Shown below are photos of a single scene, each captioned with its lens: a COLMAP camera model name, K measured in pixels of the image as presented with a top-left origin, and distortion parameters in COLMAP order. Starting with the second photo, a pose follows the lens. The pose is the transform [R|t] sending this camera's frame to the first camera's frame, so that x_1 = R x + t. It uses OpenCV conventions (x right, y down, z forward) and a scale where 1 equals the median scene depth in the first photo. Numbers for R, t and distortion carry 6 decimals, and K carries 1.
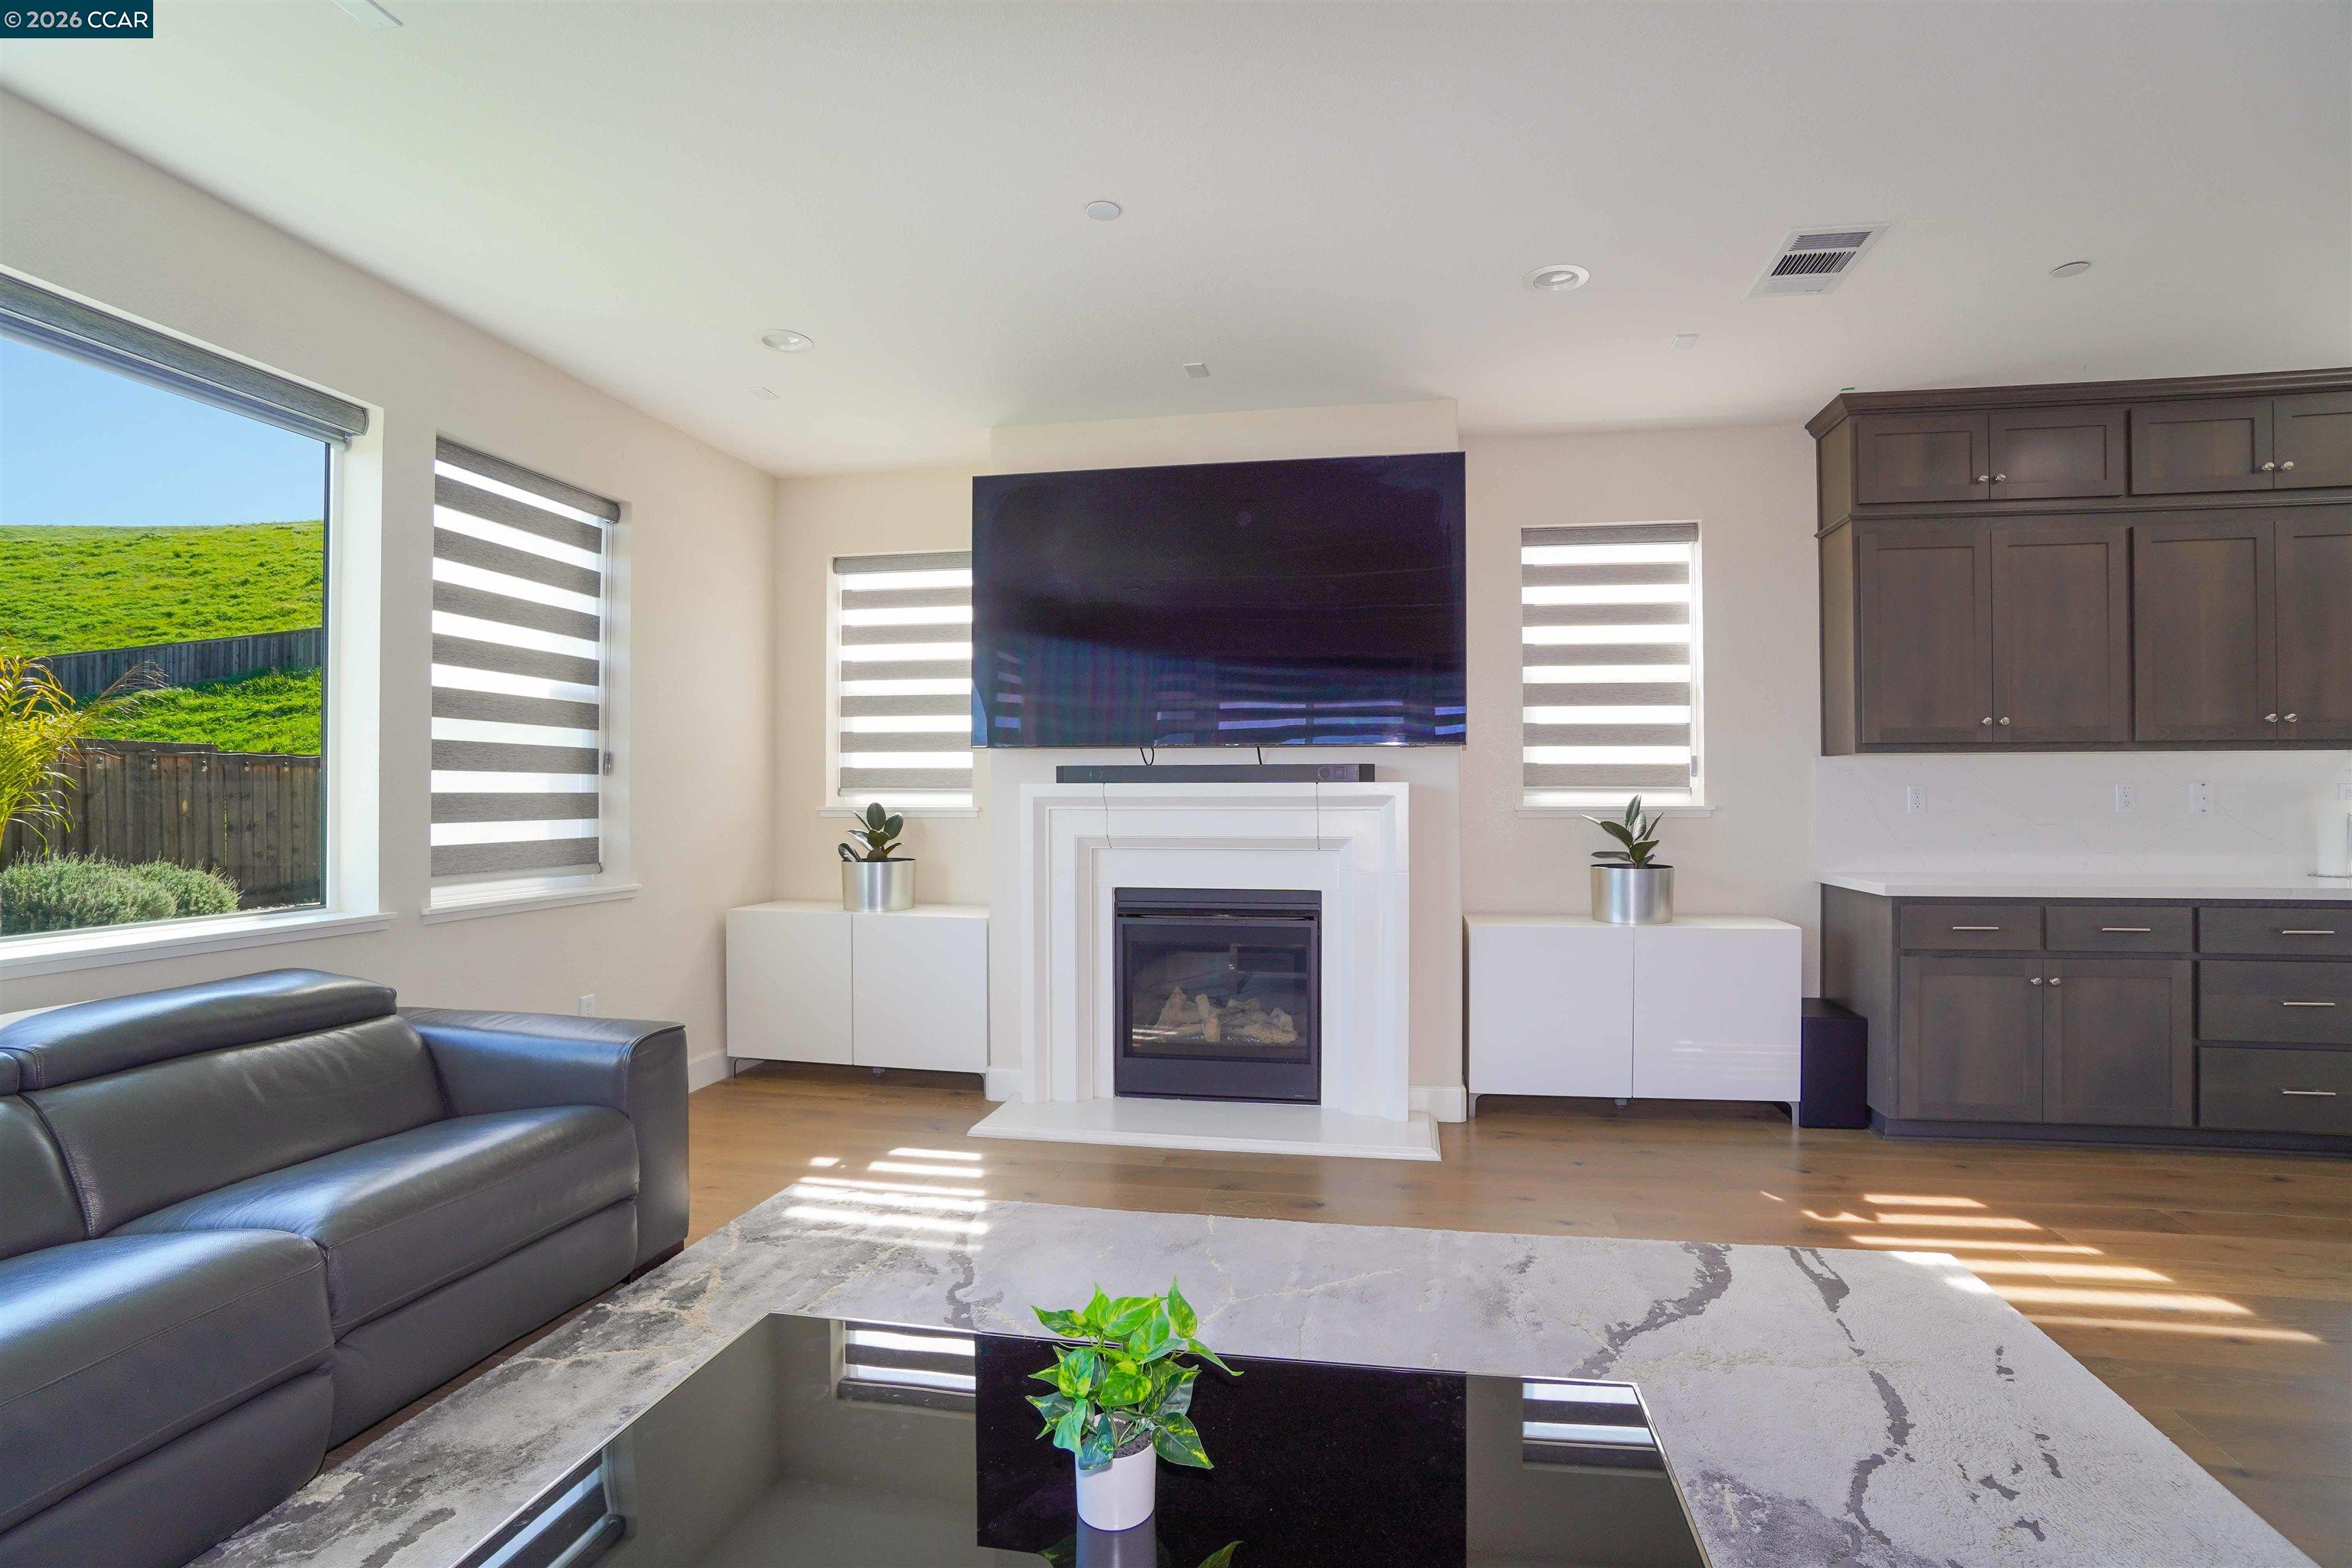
lens RADIAL K [[1061.1, 0, 1180.6], [0, 1061.1, 789.1], [0, 0, 1]] dist [-0.052184, 0.016233]
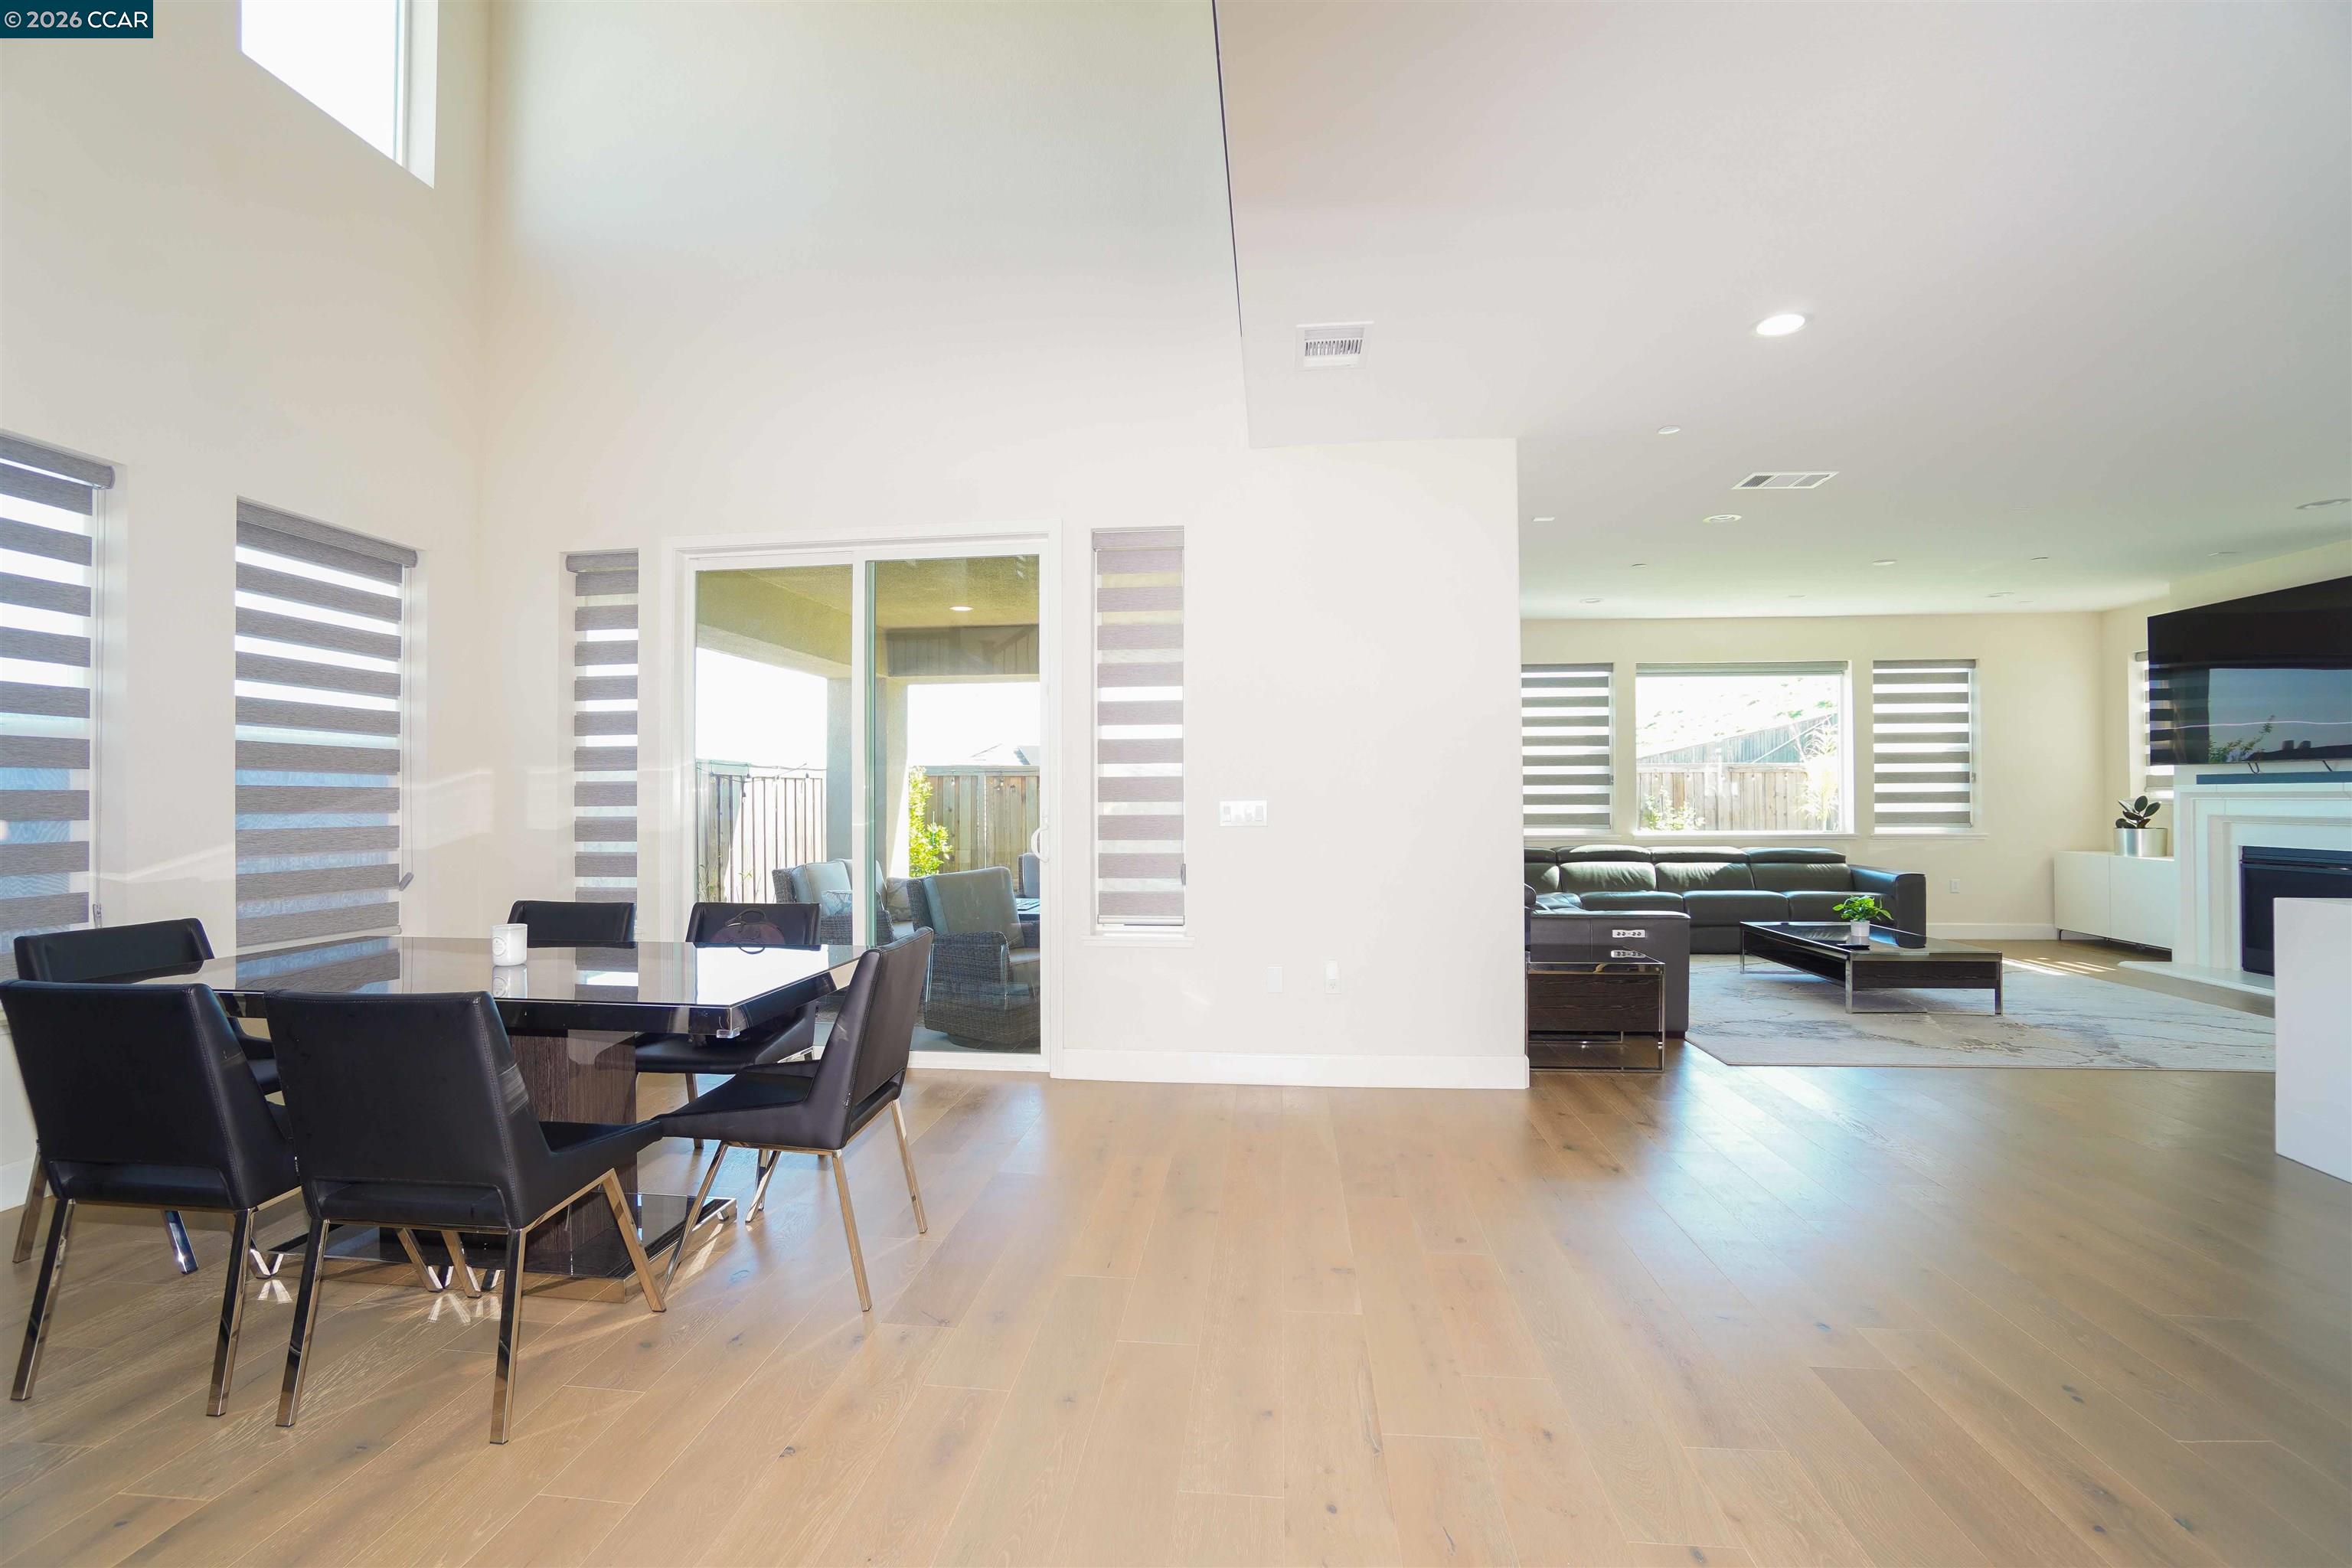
lens RADIAL K [[1061.1, 0, 1167.3], [0, 1061.1, 789.1], [0, 0, 1]] dist [-0.052184, 0.016233]
pose [[0.088605, -0.006323, -0.996047, 1.564244], [0.009634, 0.999939, -0.005490, -0.005710], [0.996020, -0.009109, 0.088660, -0.941459]]
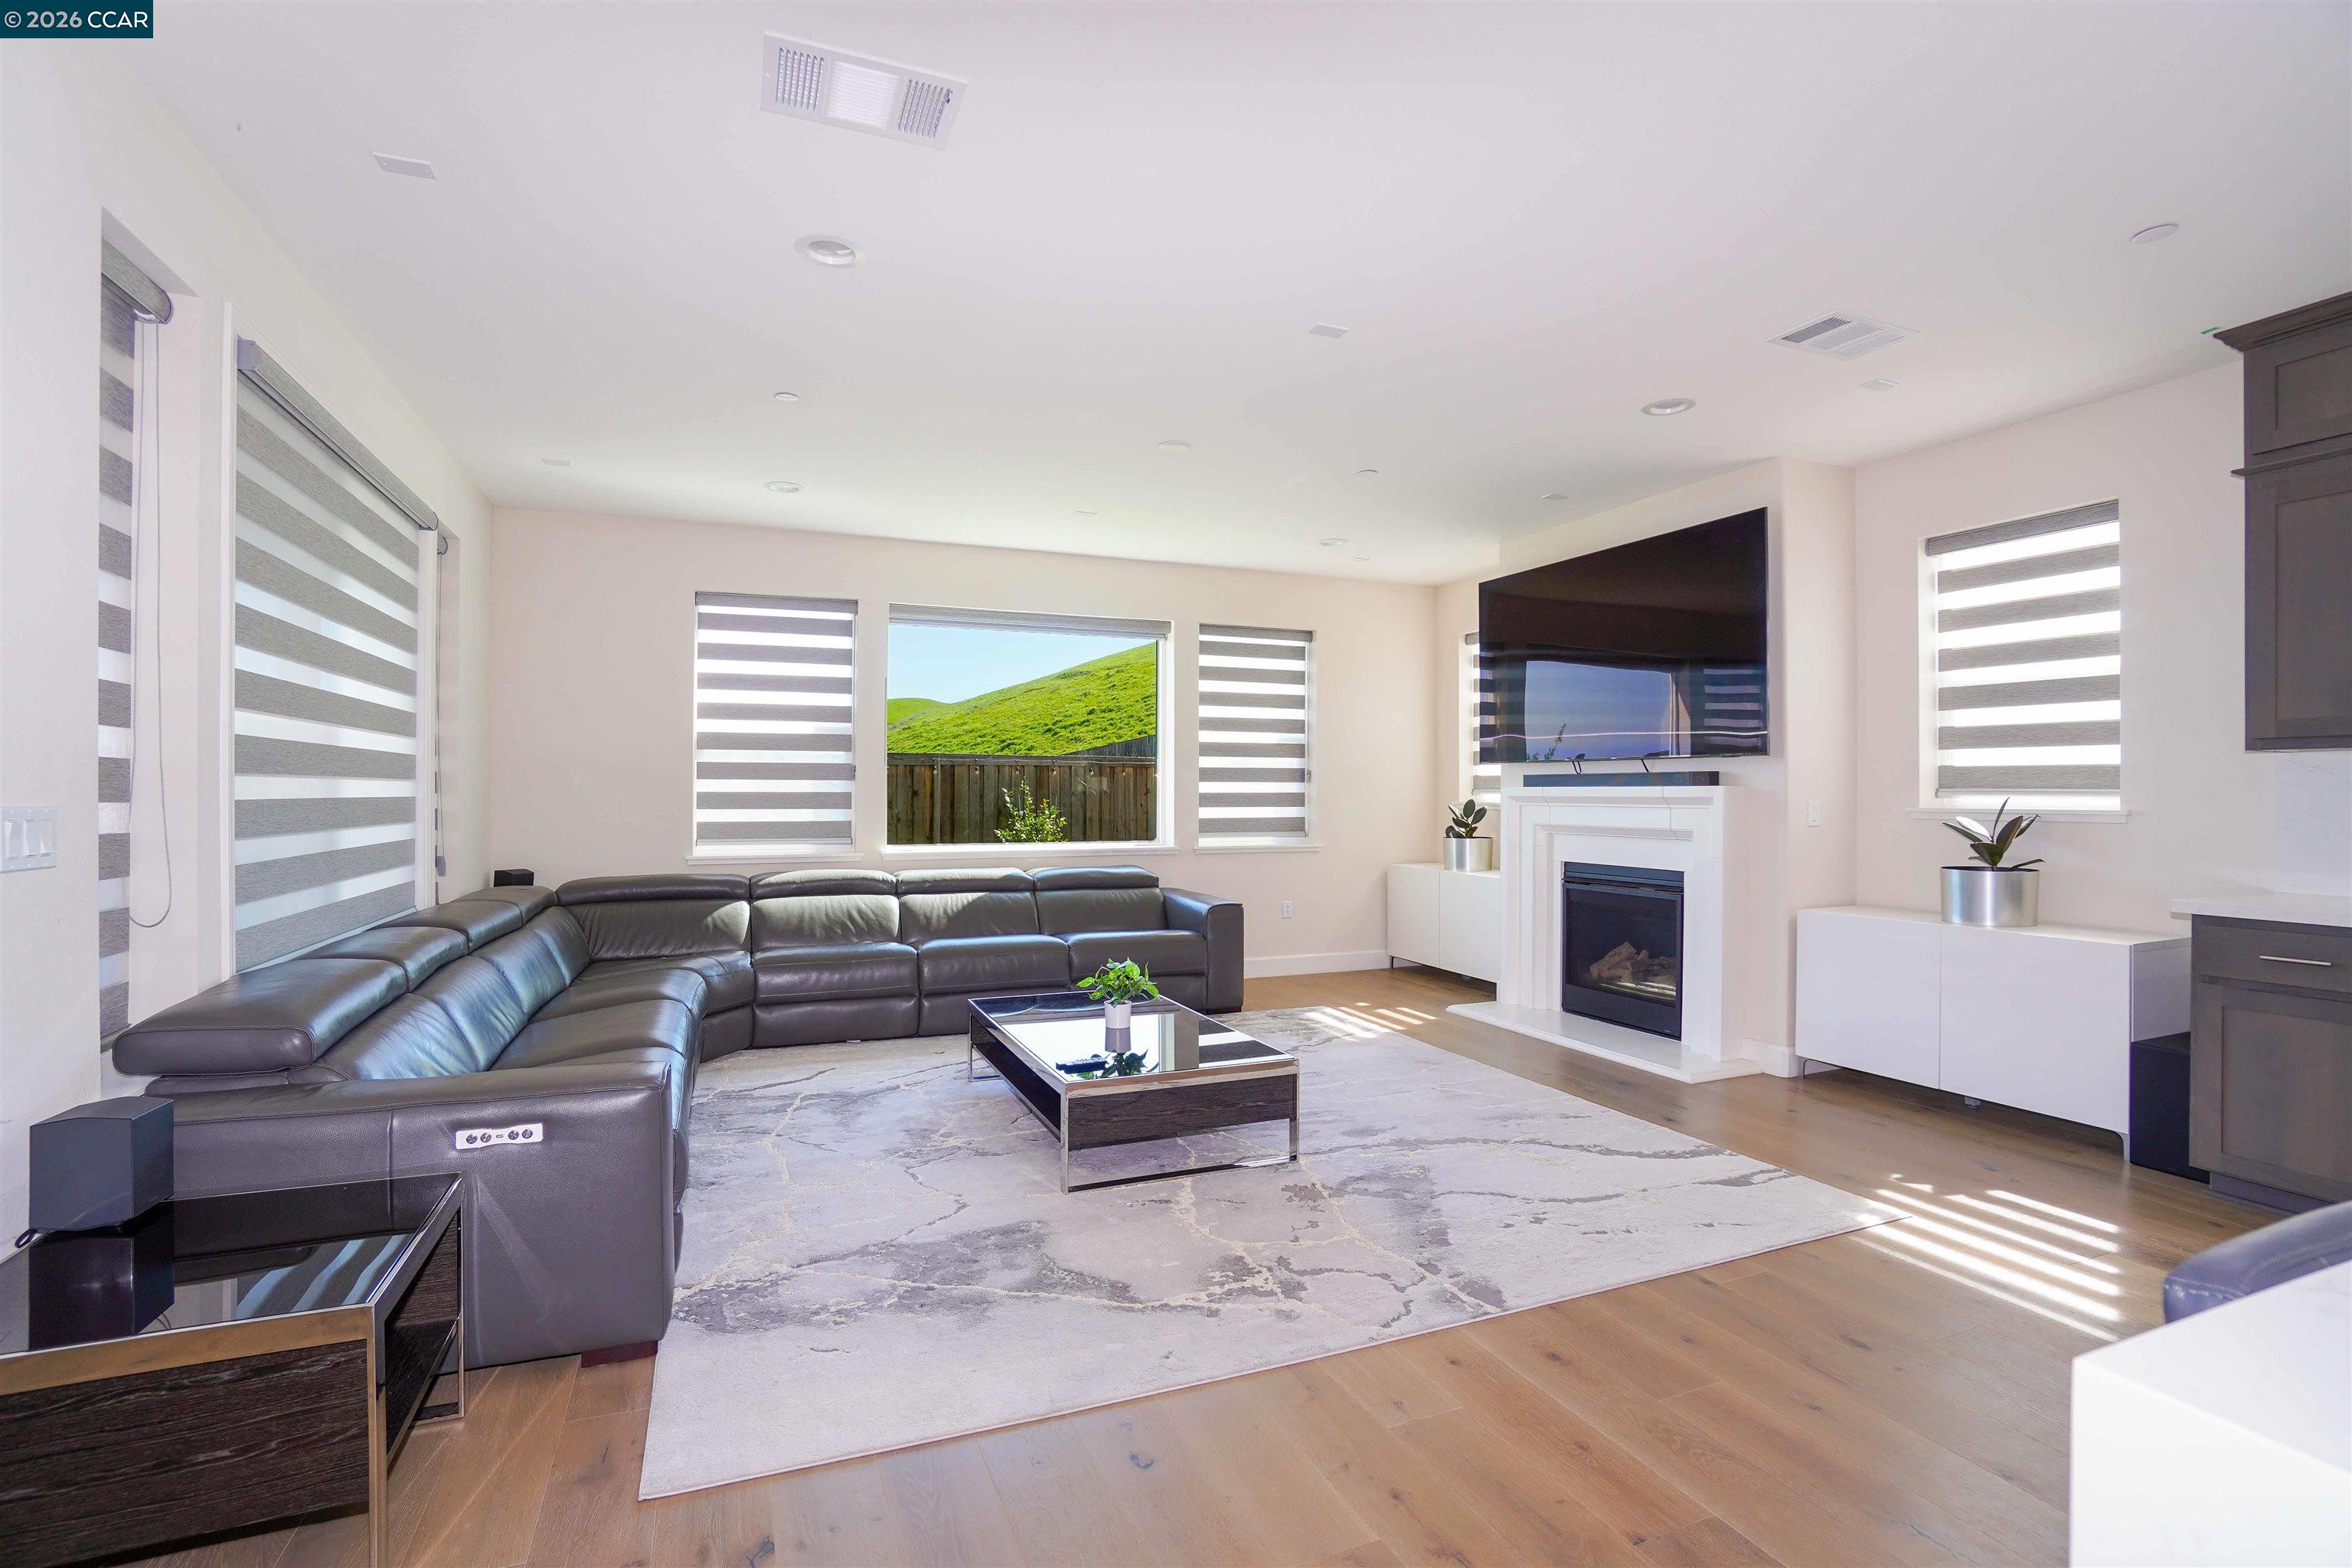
lens RADIAL K [[1061.1, 0, 1178.8], [0, 1061.1, 781.5], [0, 0, 1]] dist [-0.052184, 0.016233]
pose [[0.545458, -0.005360, -0.838121, 0.914571], [0.001228, 0.999984, -0.005595, -0.005979], [0.838137, 0.002022, 0.545456, -0.195532]]
